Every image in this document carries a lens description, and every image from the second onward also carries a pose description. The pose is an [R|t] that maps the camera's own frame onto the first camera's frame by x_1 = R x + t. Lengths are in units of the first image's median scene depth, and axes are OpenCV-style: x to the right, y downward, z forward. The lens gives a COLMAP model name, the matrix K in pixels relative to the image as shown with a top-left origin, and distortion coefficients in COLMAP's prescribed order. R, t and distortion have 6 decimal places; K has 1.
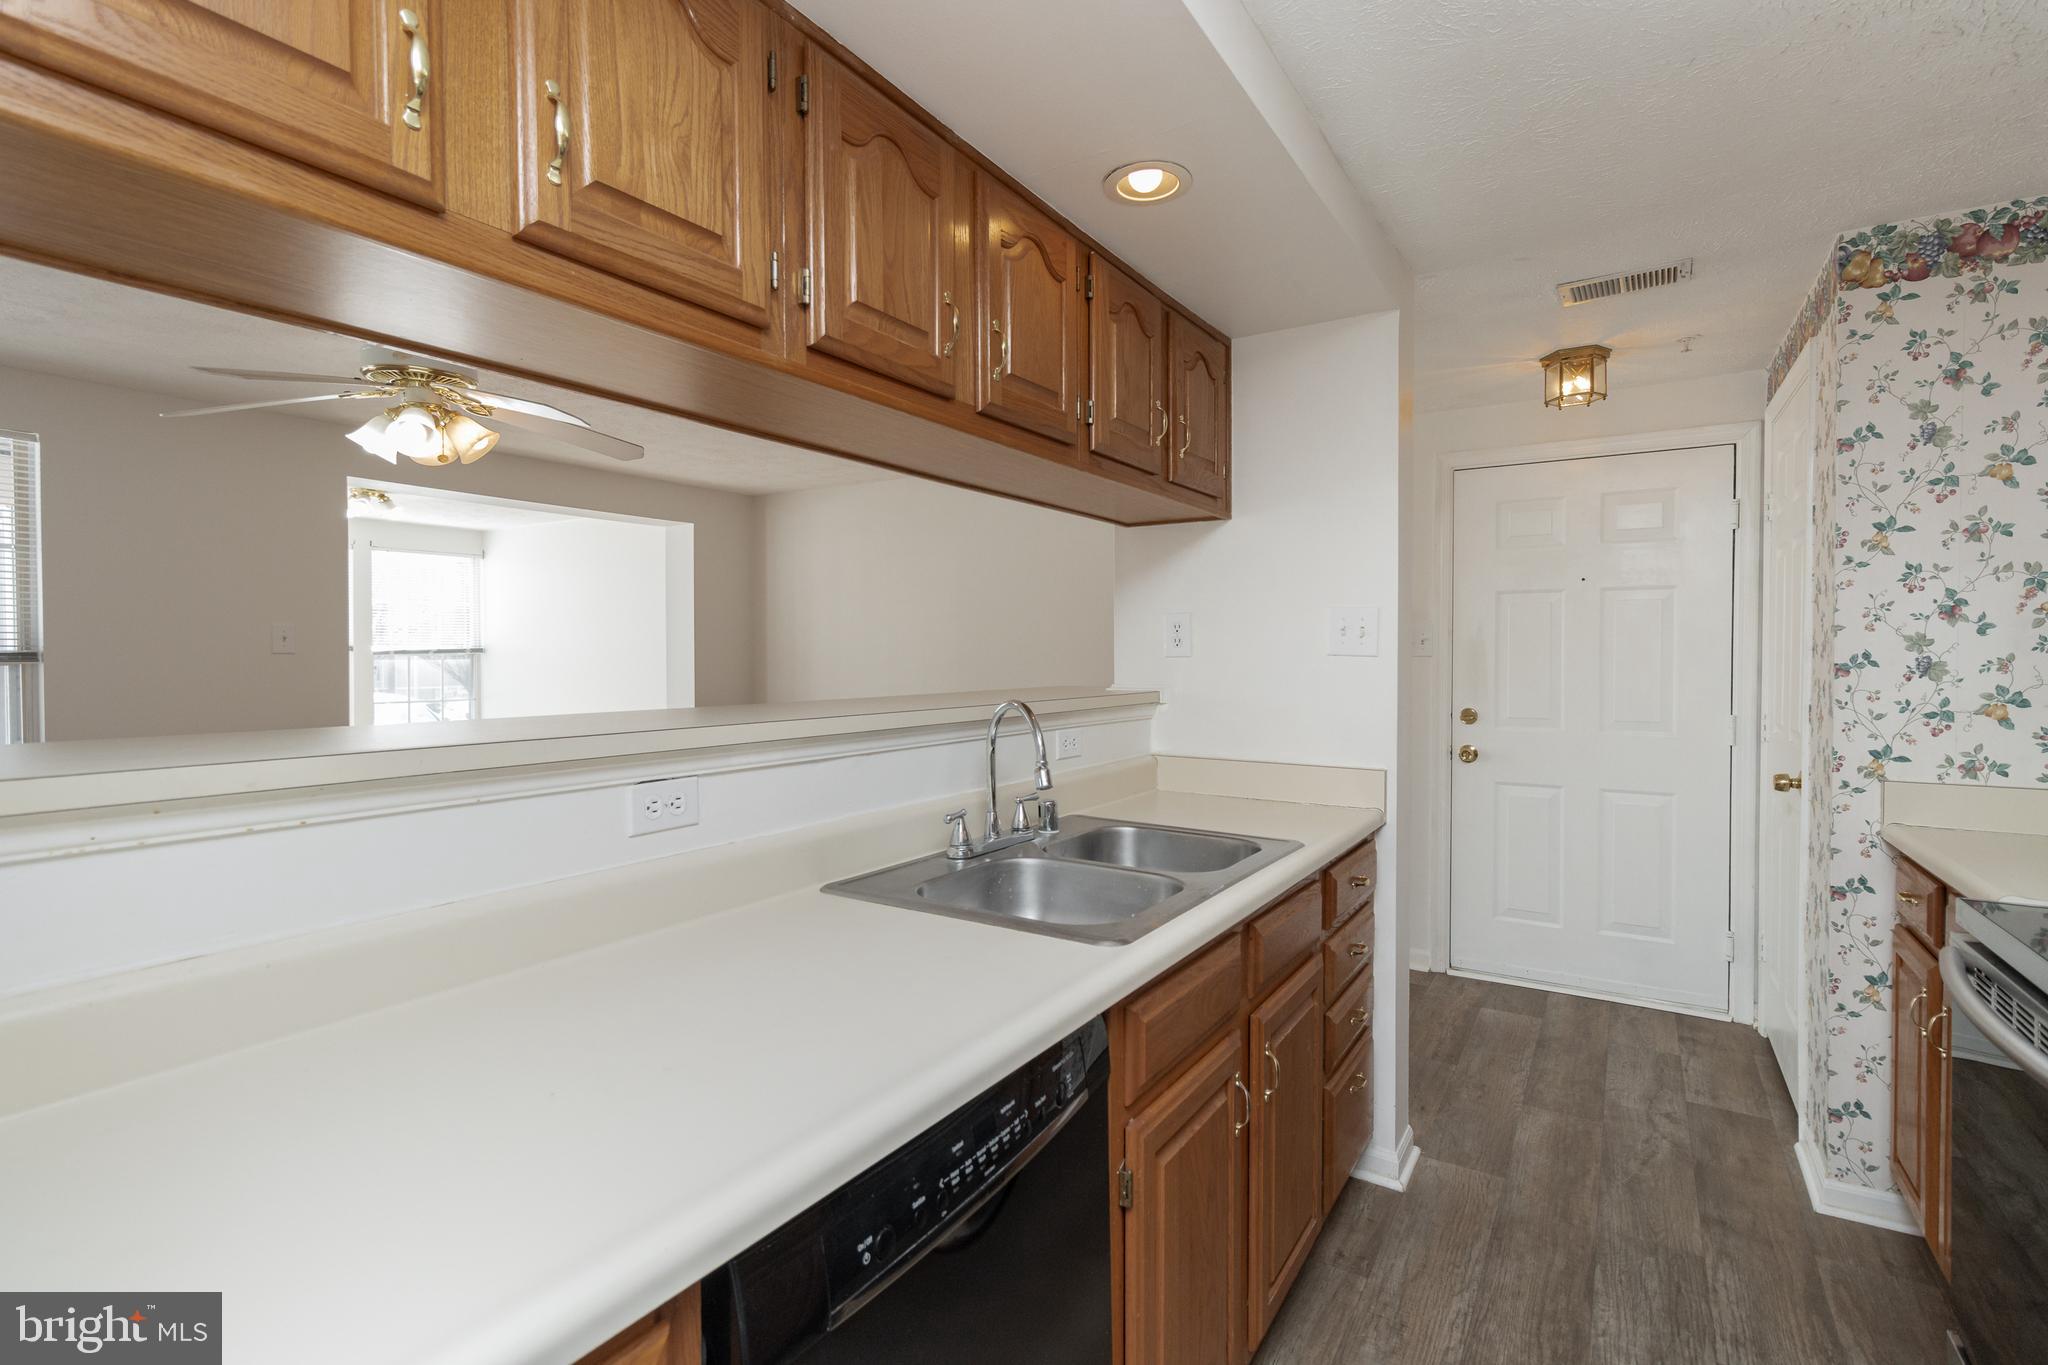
lens RADIAL K [[946.0, 0, 1030.9], [0, 946.0, 673.3], [0, 0, 1]] dist [0.001828, -0.000549]
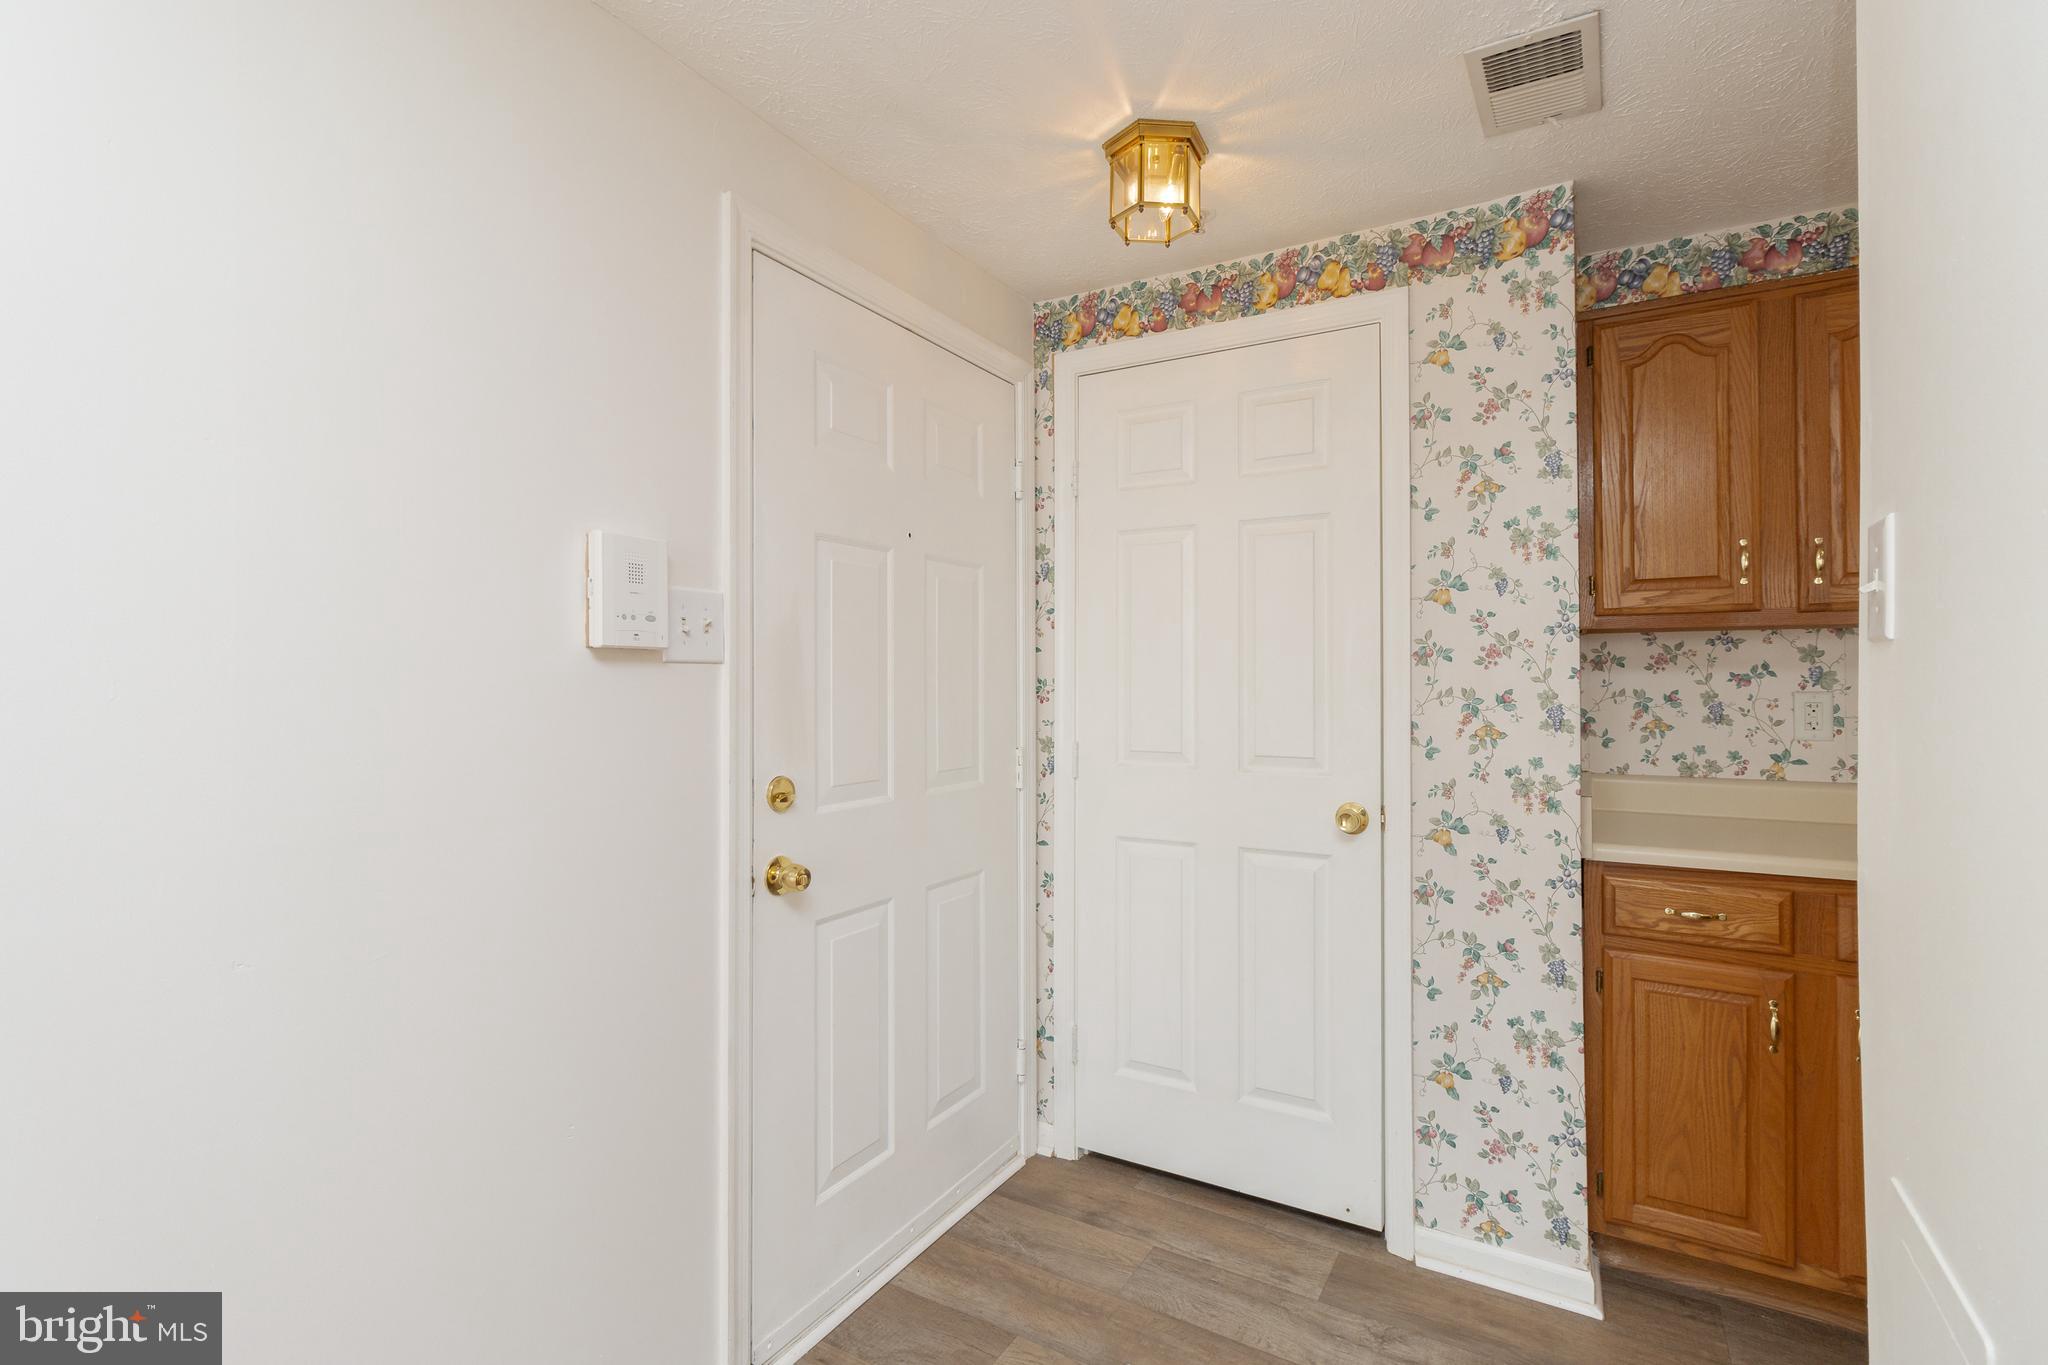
lens RADIAL K [[945.1, 0, 1033.2], [0, 945.1, 680.1], [0, 0, 1]] dist [0.001744, 0.000660]
pose [[-0.036634, -0.001893, 0.999327, 0.001964], [0.020647, 0.999783, 0.002651, -0.016717], [-0.999115, 0.020730, -0.036587, 1.583624]]
